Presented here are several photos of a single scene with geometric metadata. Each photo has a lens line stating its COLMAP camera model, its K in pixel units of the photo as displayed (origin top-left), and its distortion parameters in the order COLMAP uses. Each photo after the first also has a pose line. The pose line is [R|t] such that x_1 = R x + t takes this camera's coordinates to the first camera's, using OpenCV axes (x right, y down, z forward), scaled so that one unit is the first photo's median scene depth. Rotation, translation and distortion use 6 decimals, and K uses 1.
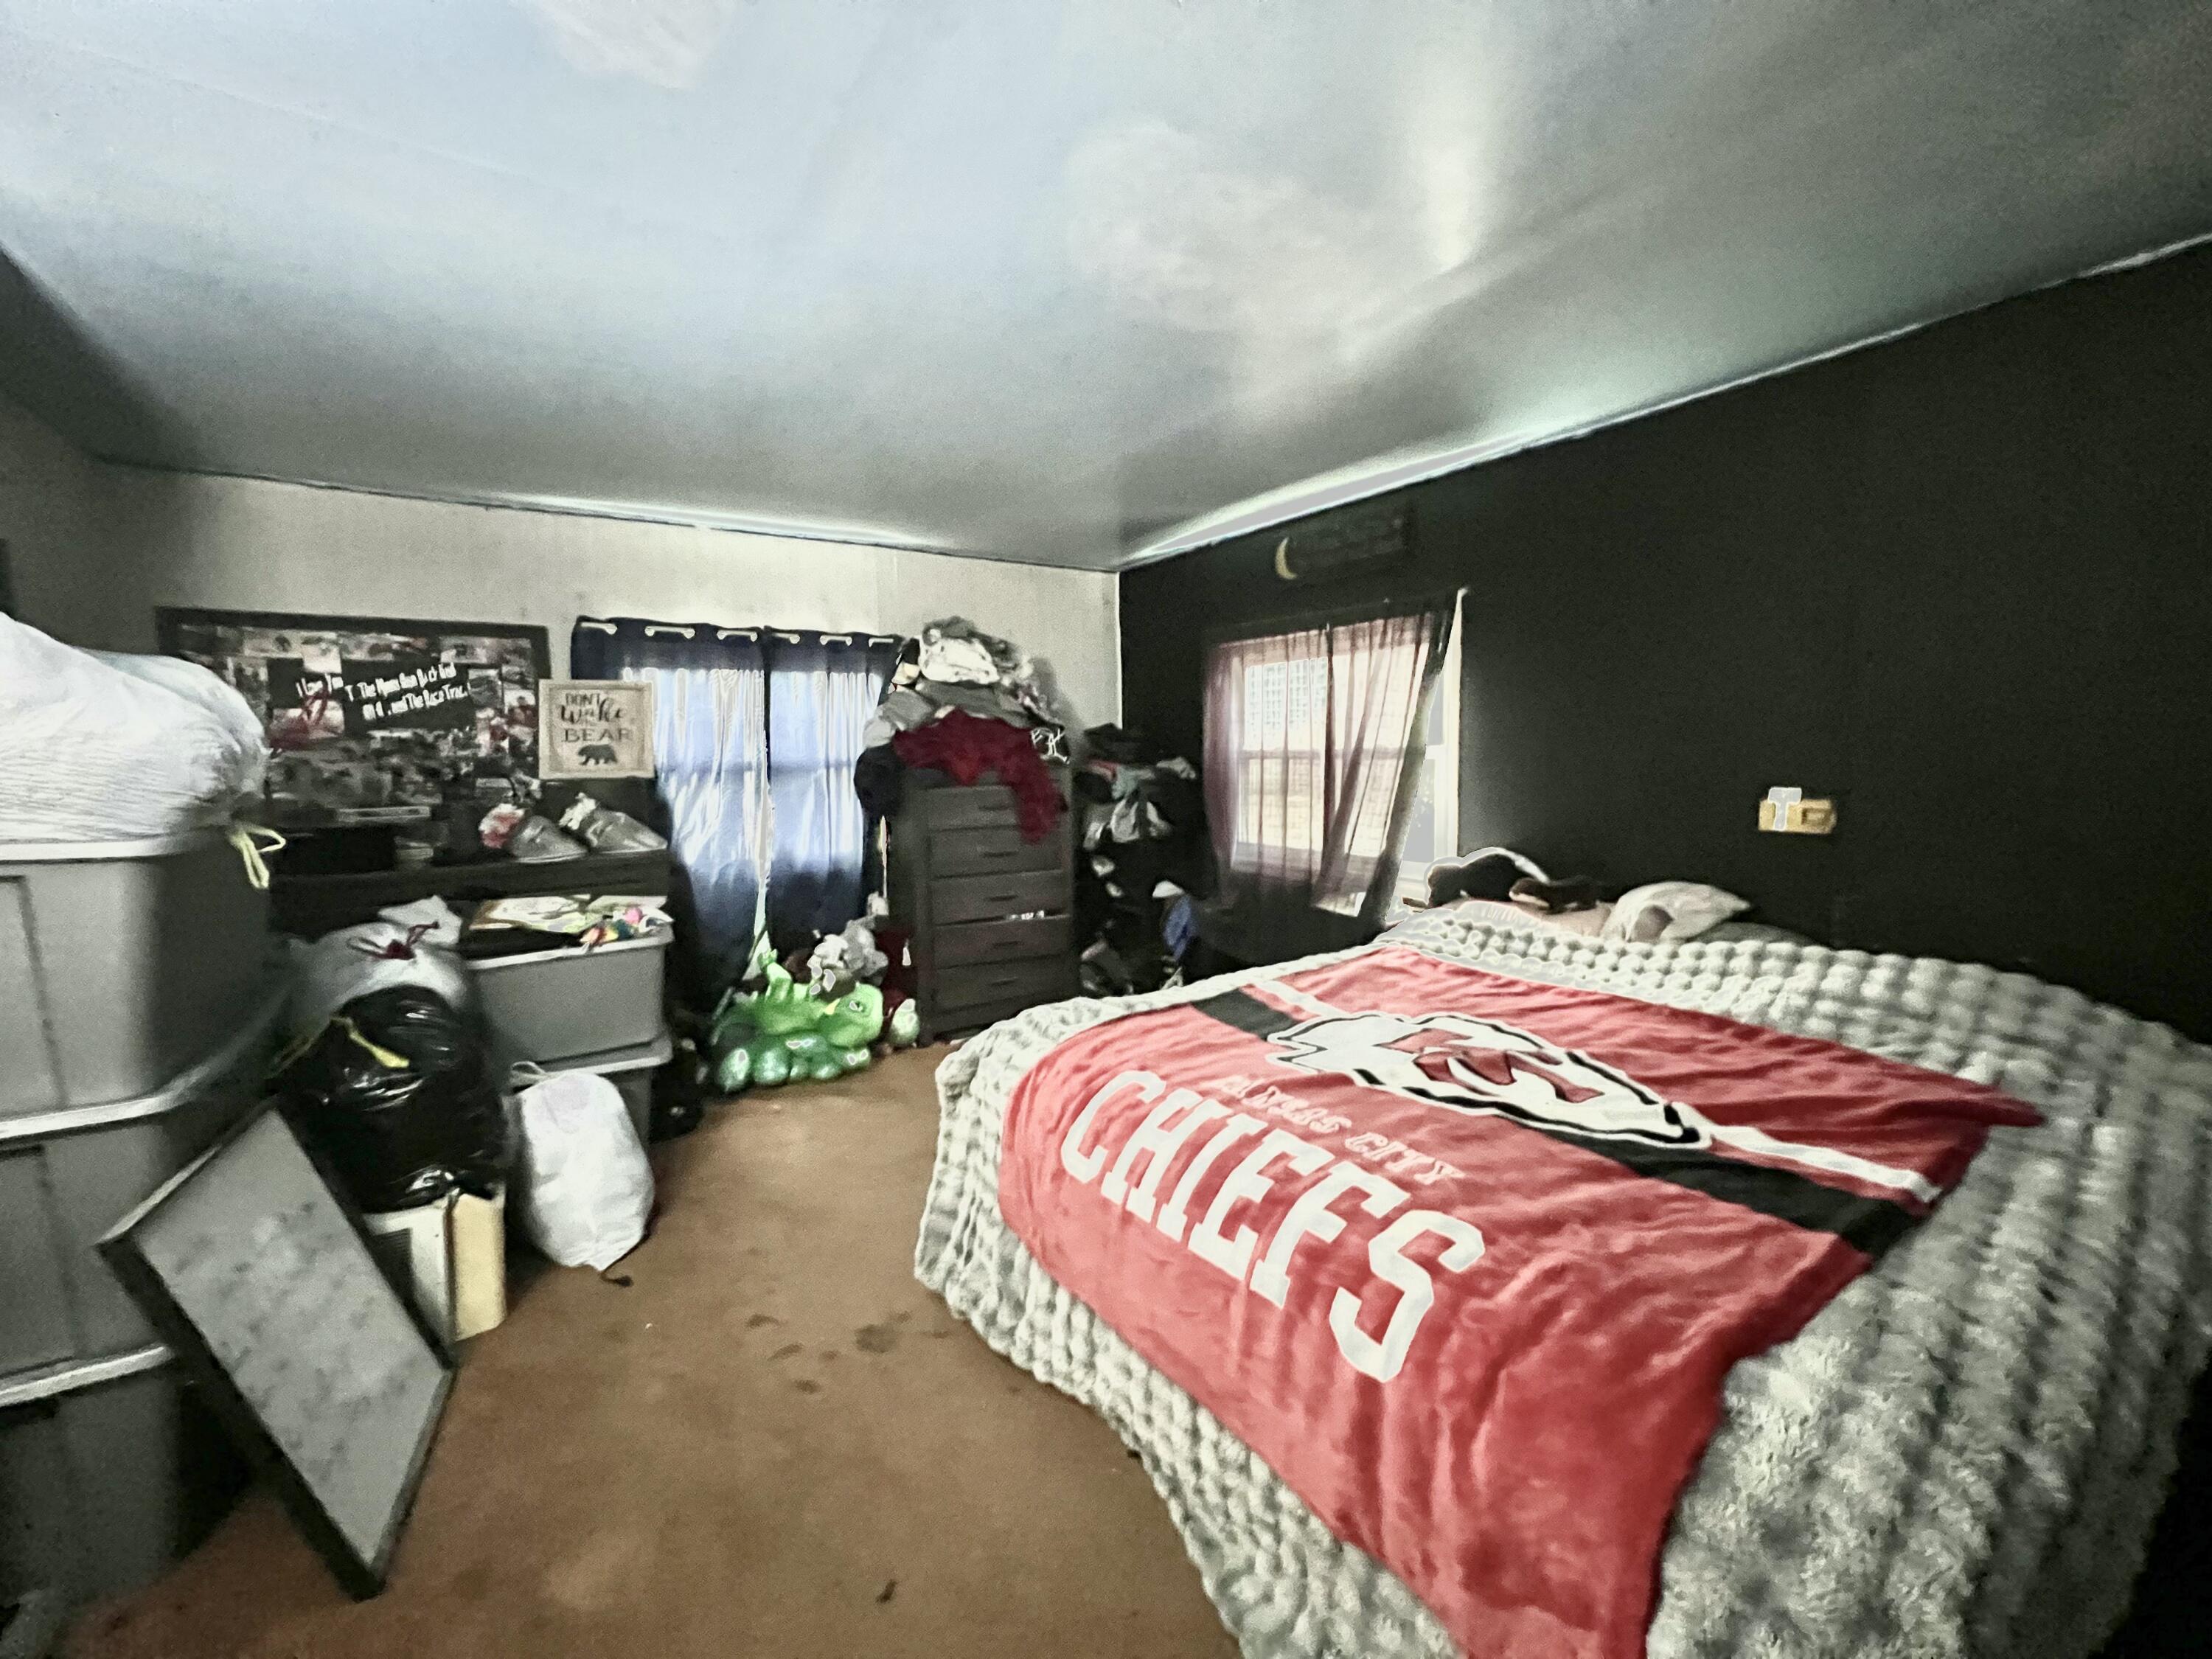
lens RADIAL K [[882.1, 0, 1107.3], [0, 882.1, 826.7], [0, 0, 1]] dist [-0.002491, 0.000213]
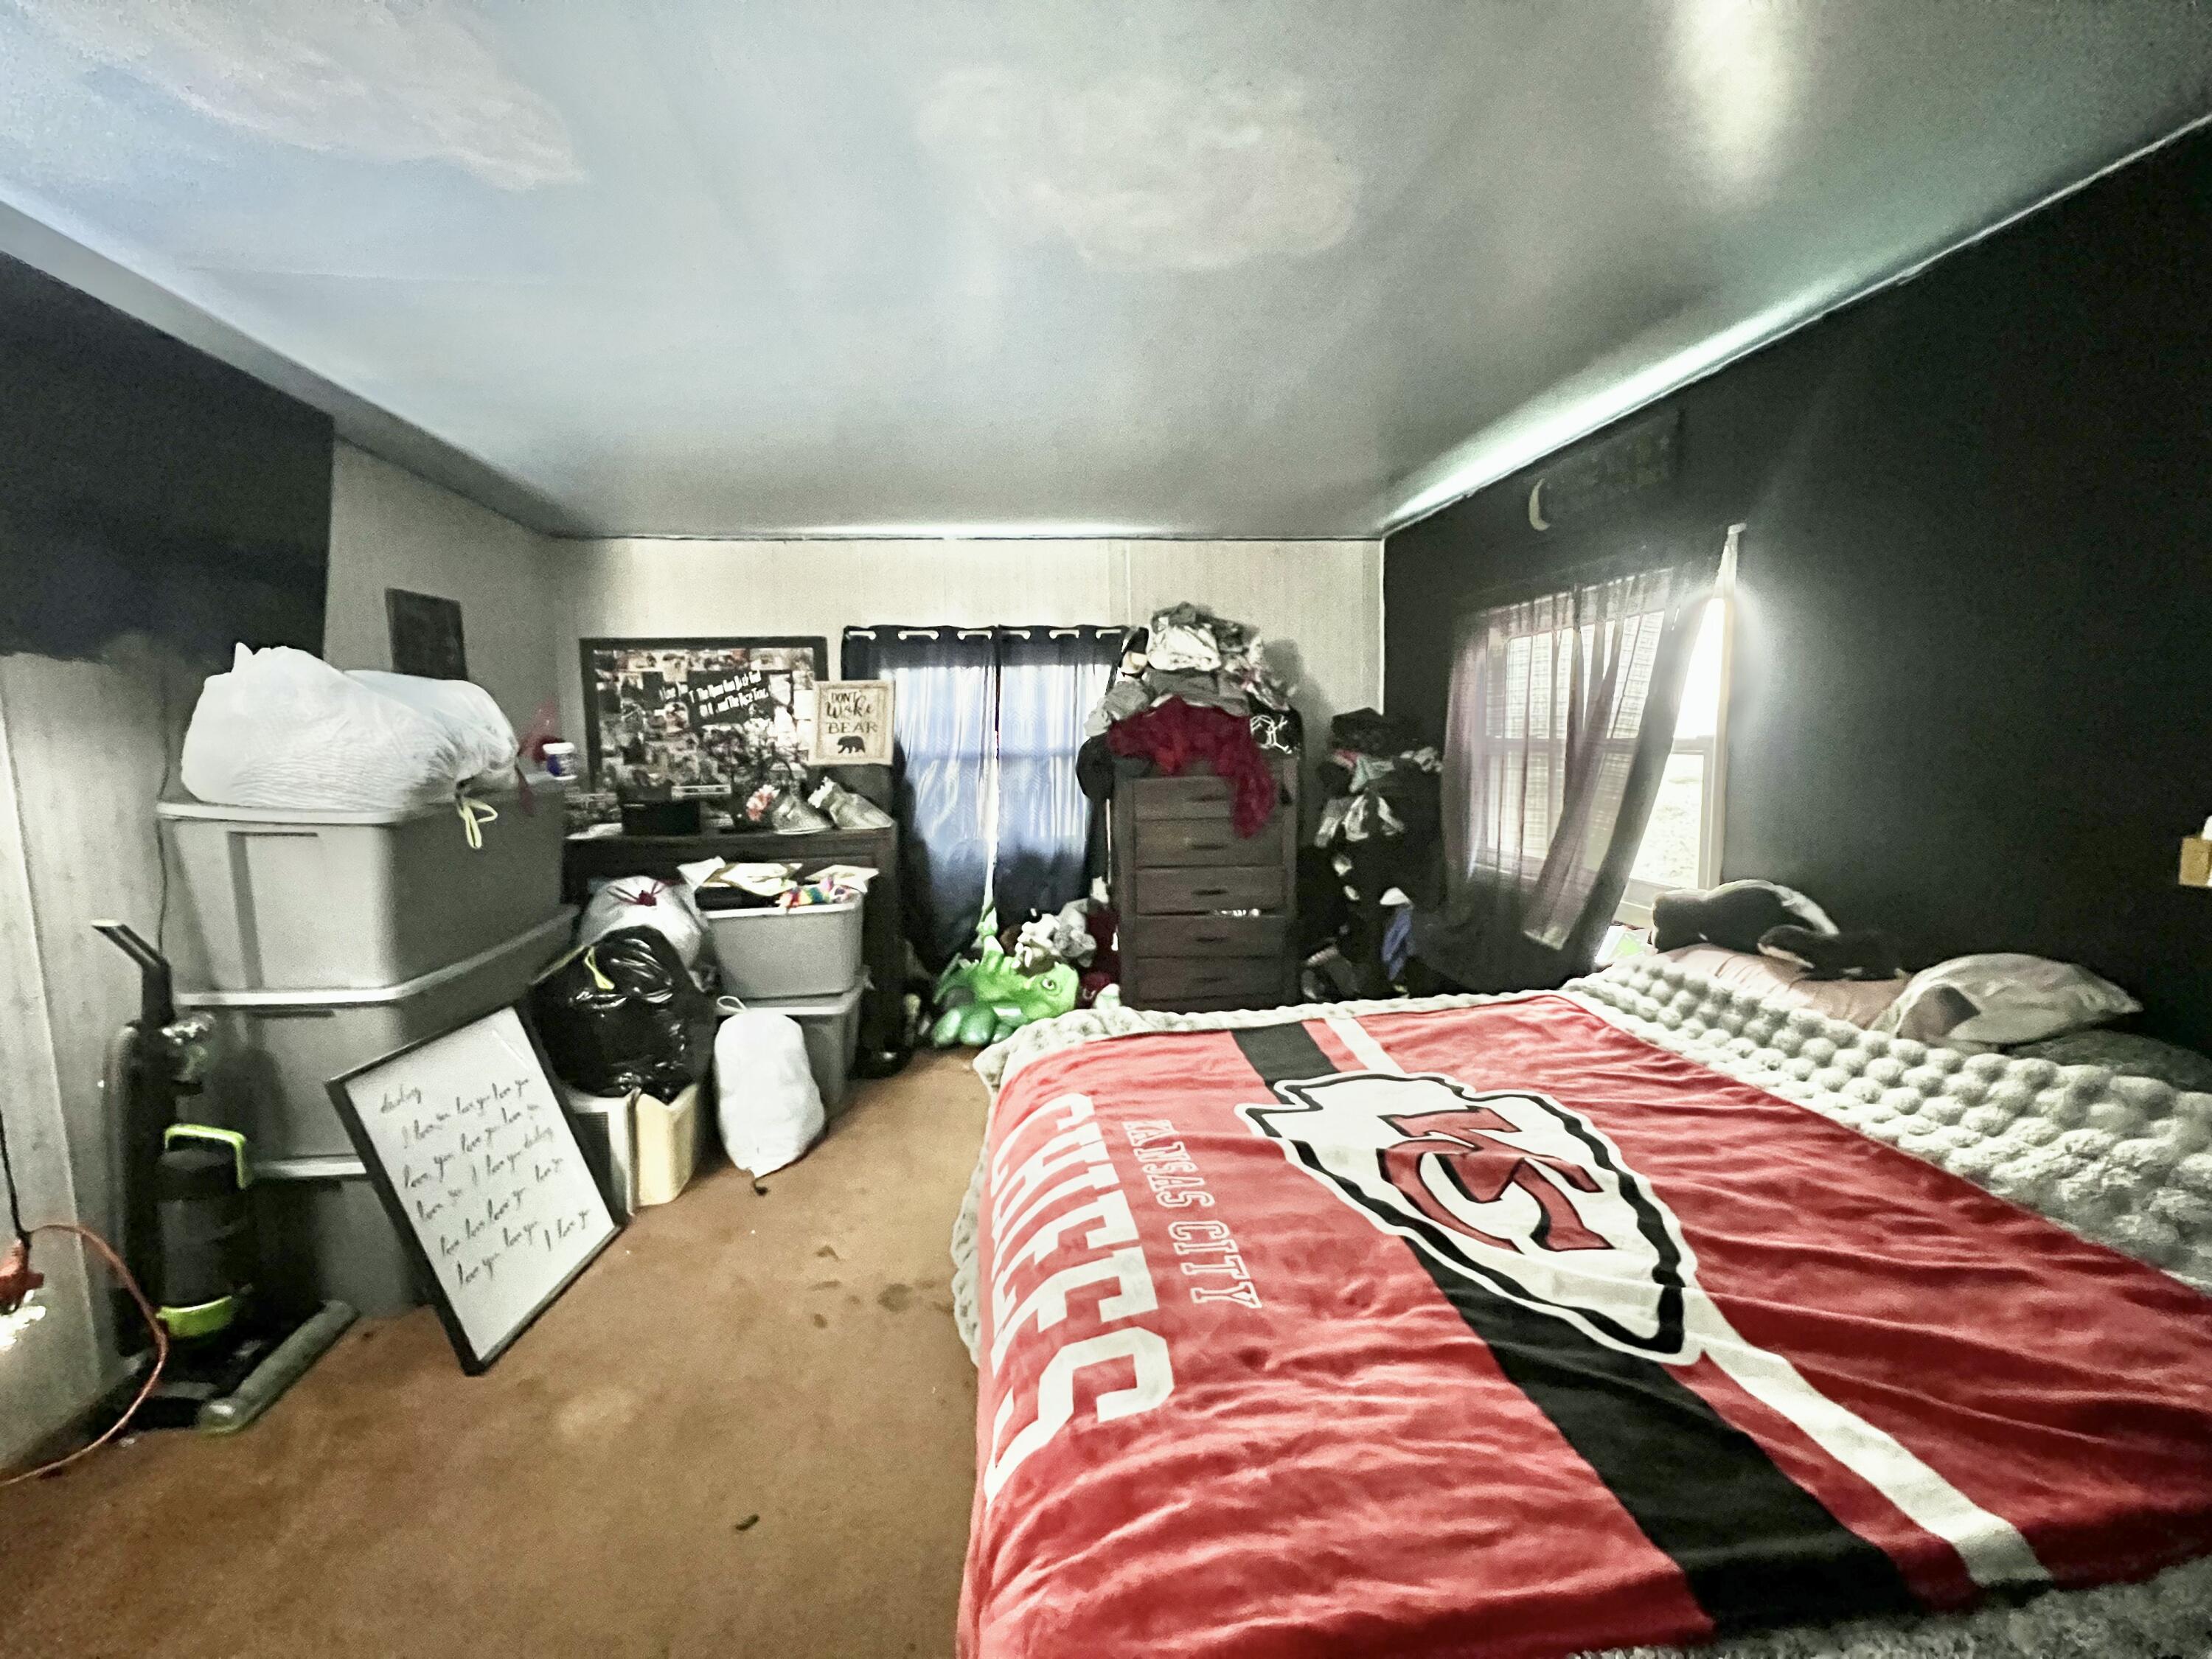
lens RADIAL K [[882.1, 0, 1099.3], [0, 882.1, 829.0], [0, 0, 1]] dist [-0.002491, 0.000213]
pose [[0.893262, 0.046979, -0.447076, 0.301102], [-0.036245, 0.998813, 0.032540, -0.023269], [0.448074, -0.012862, 0.893904, 0.117064]]
